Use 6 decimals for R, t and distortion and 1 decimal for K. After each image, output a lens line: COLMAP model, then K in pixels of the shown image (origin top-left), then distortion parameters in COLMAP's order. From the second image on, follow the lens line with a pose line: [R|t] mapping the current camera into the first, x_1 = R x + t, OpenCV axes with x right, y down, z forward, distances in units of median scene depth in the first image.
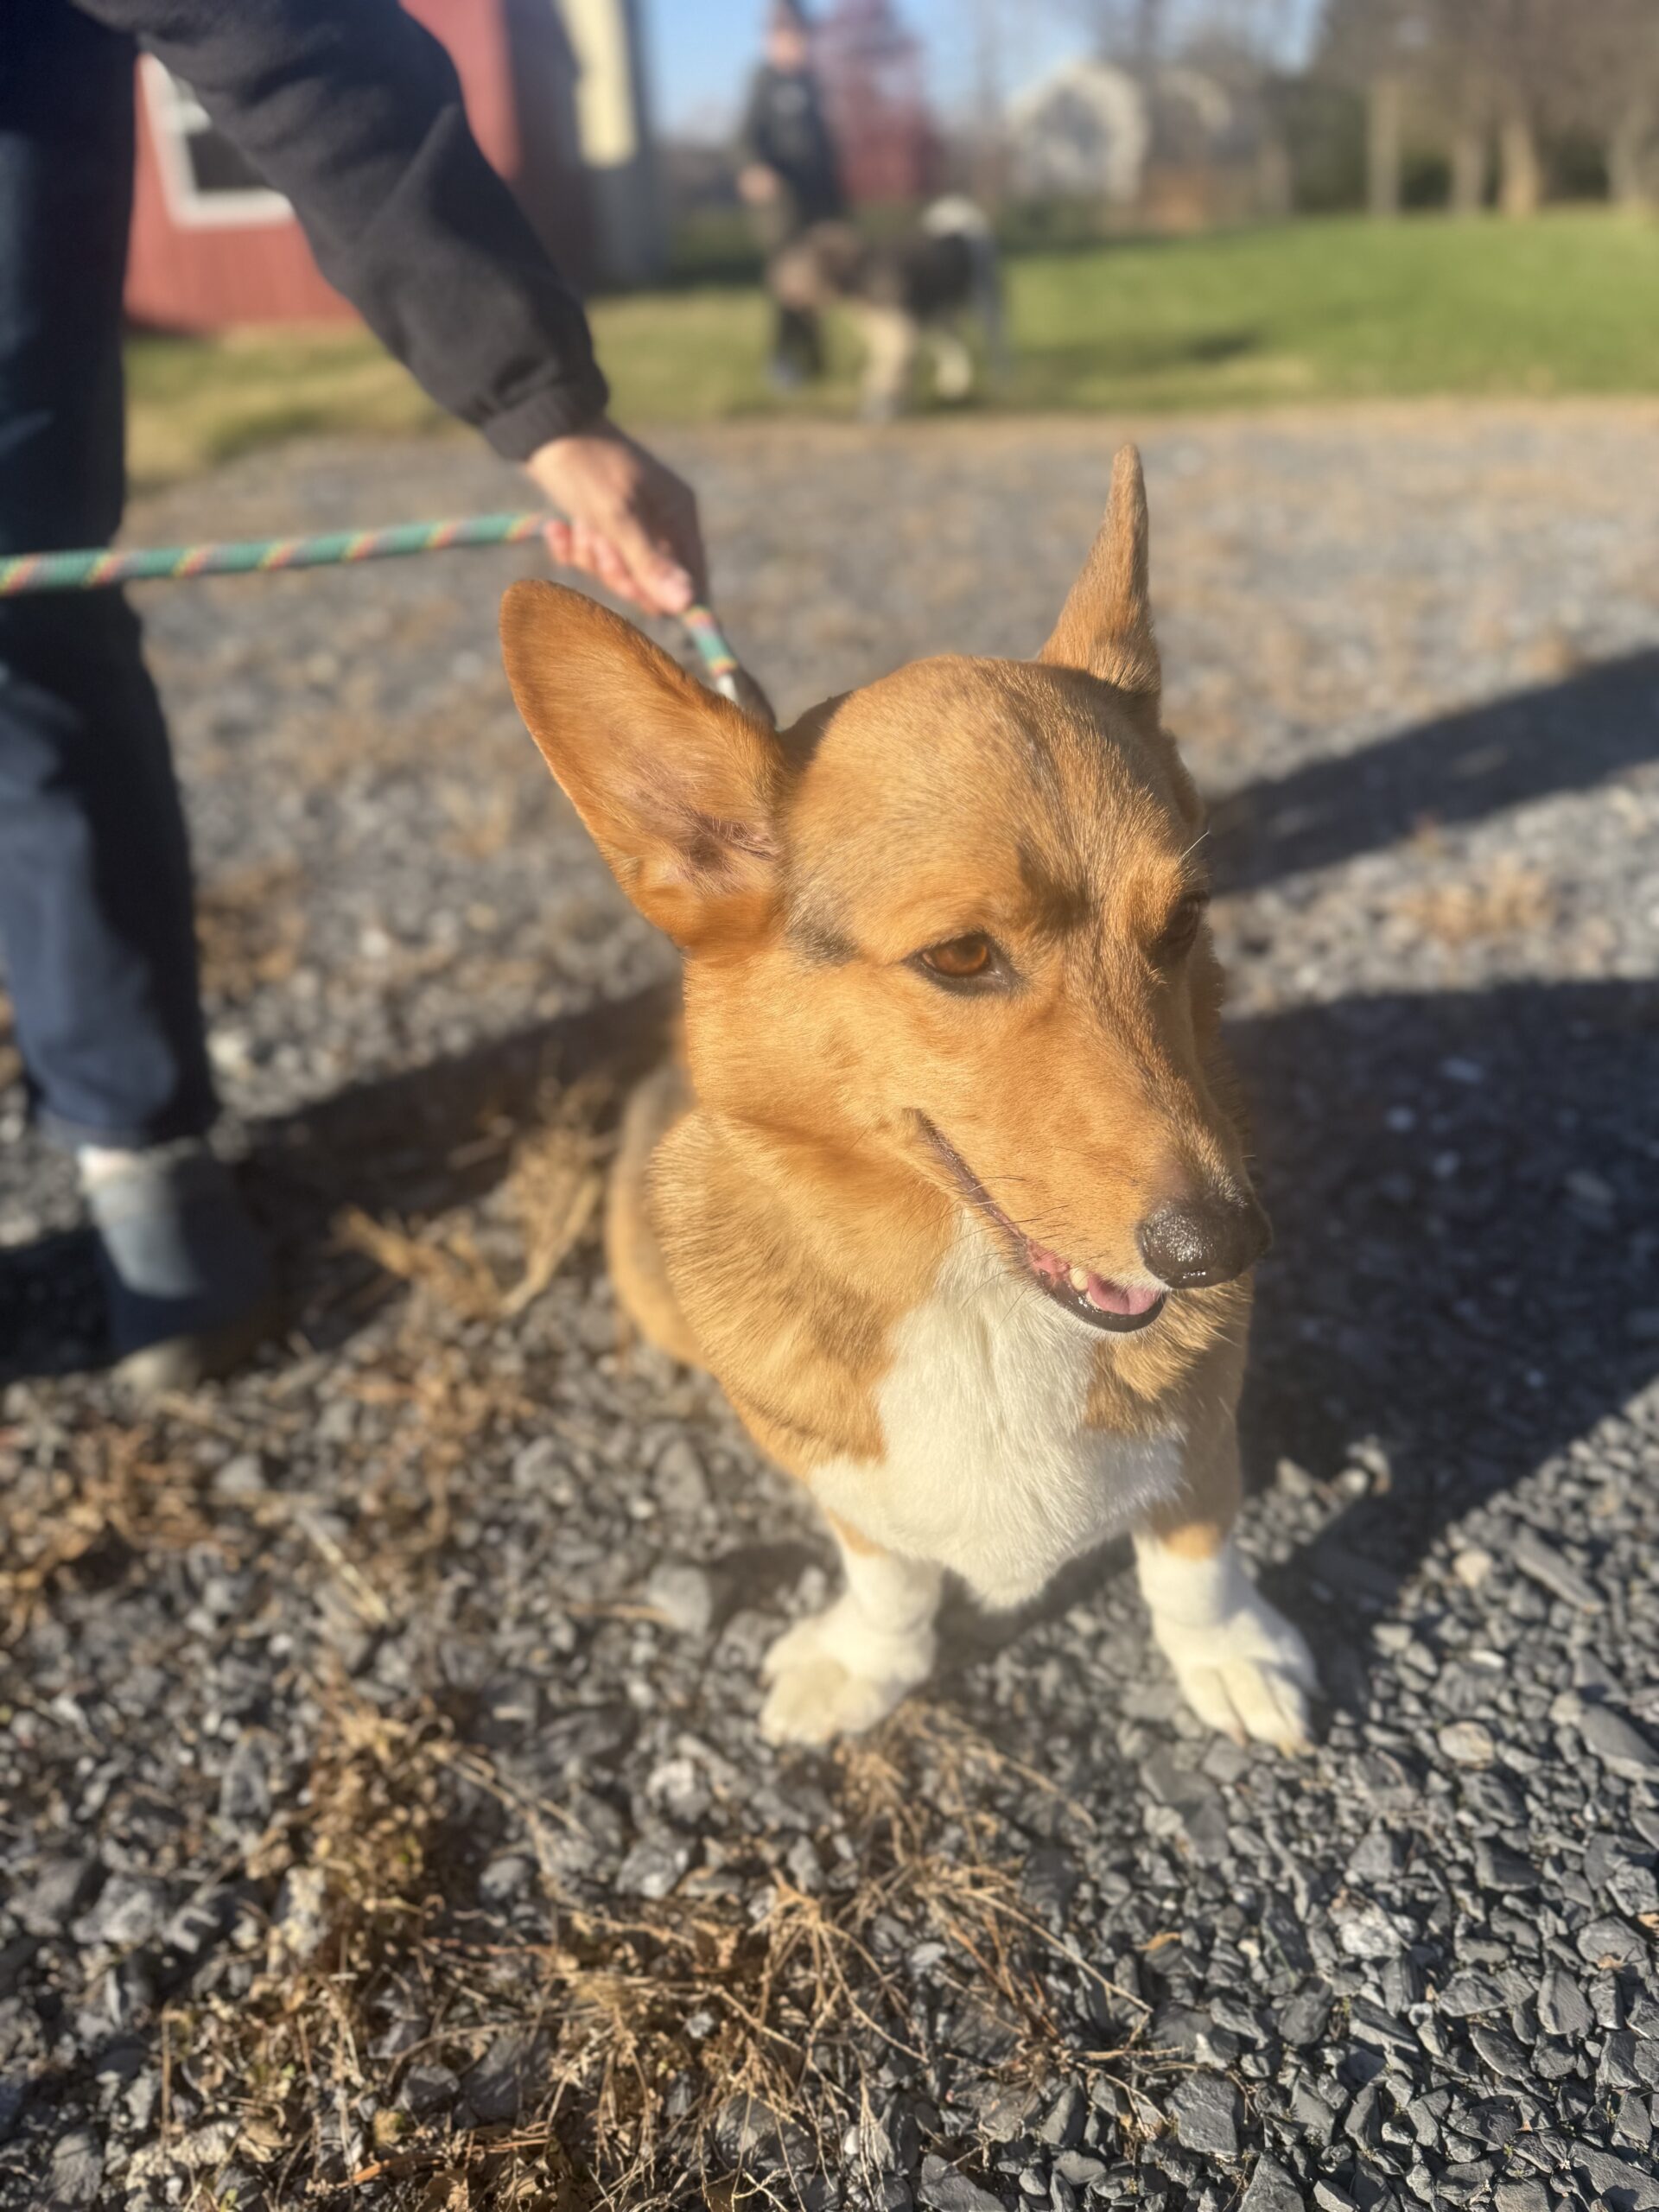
lens RADIAL K [[1527.3, 0, 829.5], [0, 1527.3, 1106.0], [0, 0, 1]] dist [-0.043823, 0.030062]
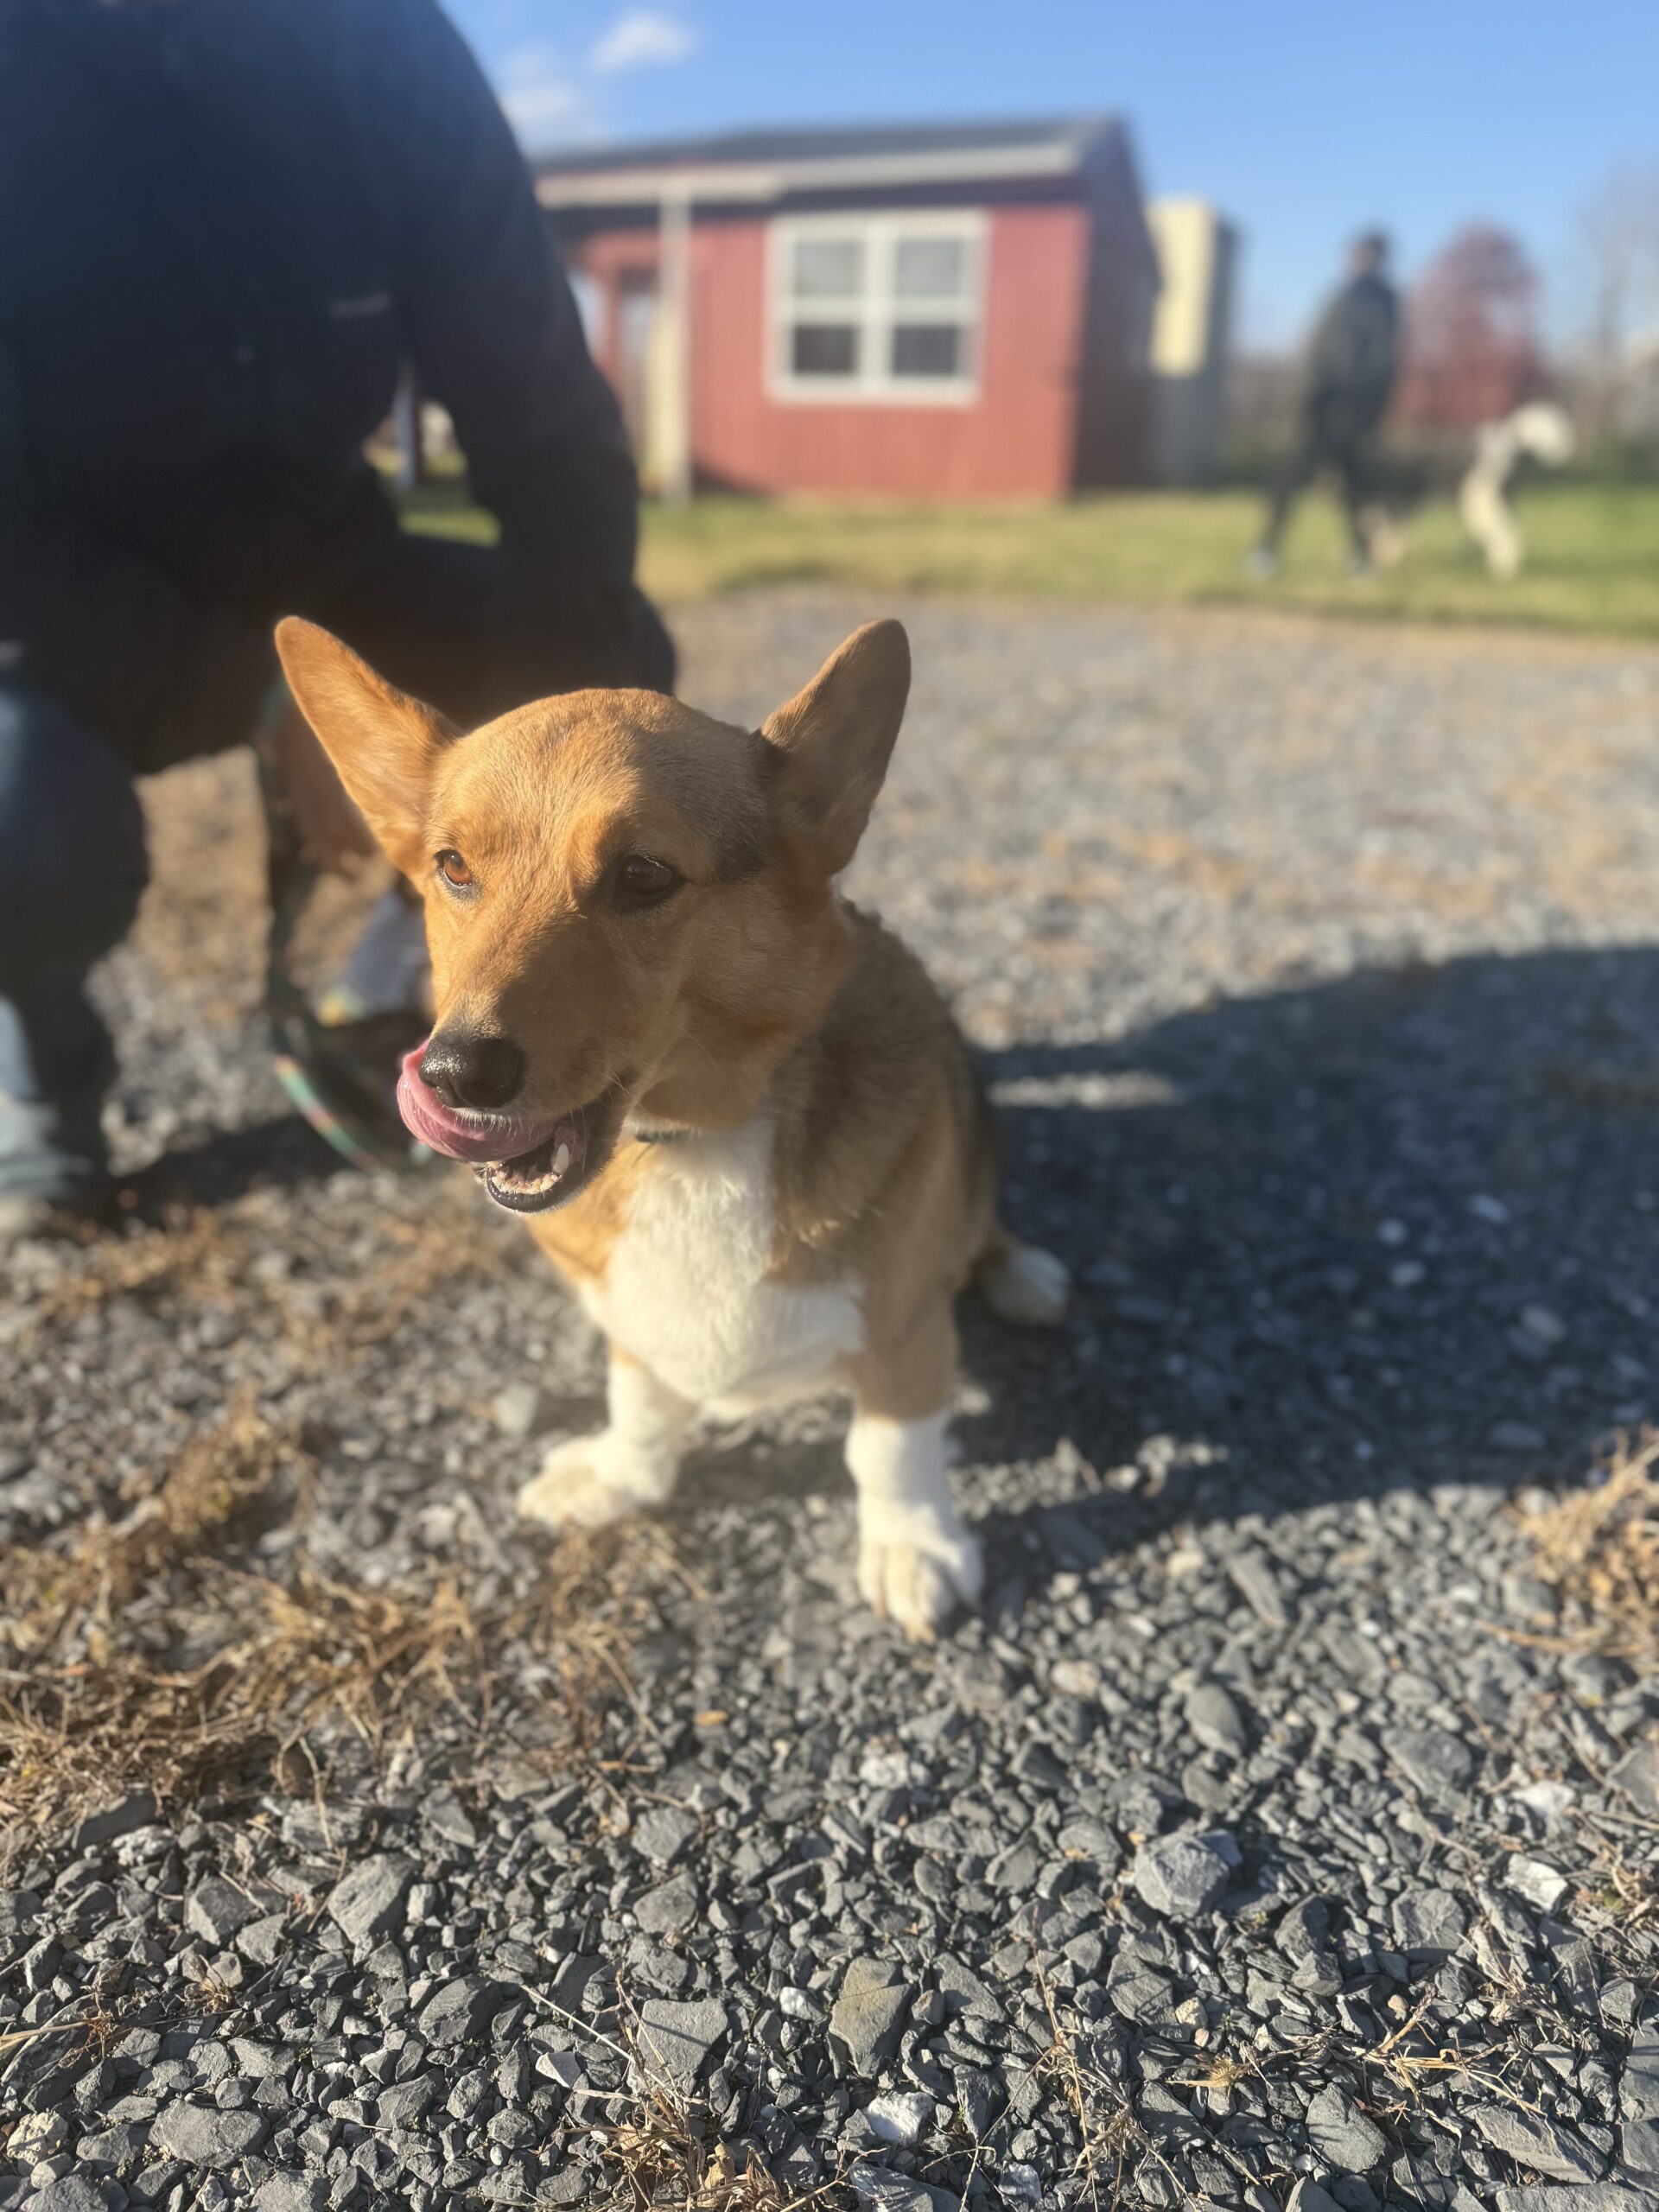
lens RADIAL K [[1510.9, 0, 829.5], [0, 1510.9, 1106.0], [0, 0, 1]] dist [0.041067, -0.064844]
pose [[0.942100, 0.182245, -0.281485, 0.517382], [-0.211621, 0.974275, -0.077489, 0.151743], [0.260122, 0.132571, 0.956432, -0.159167]]
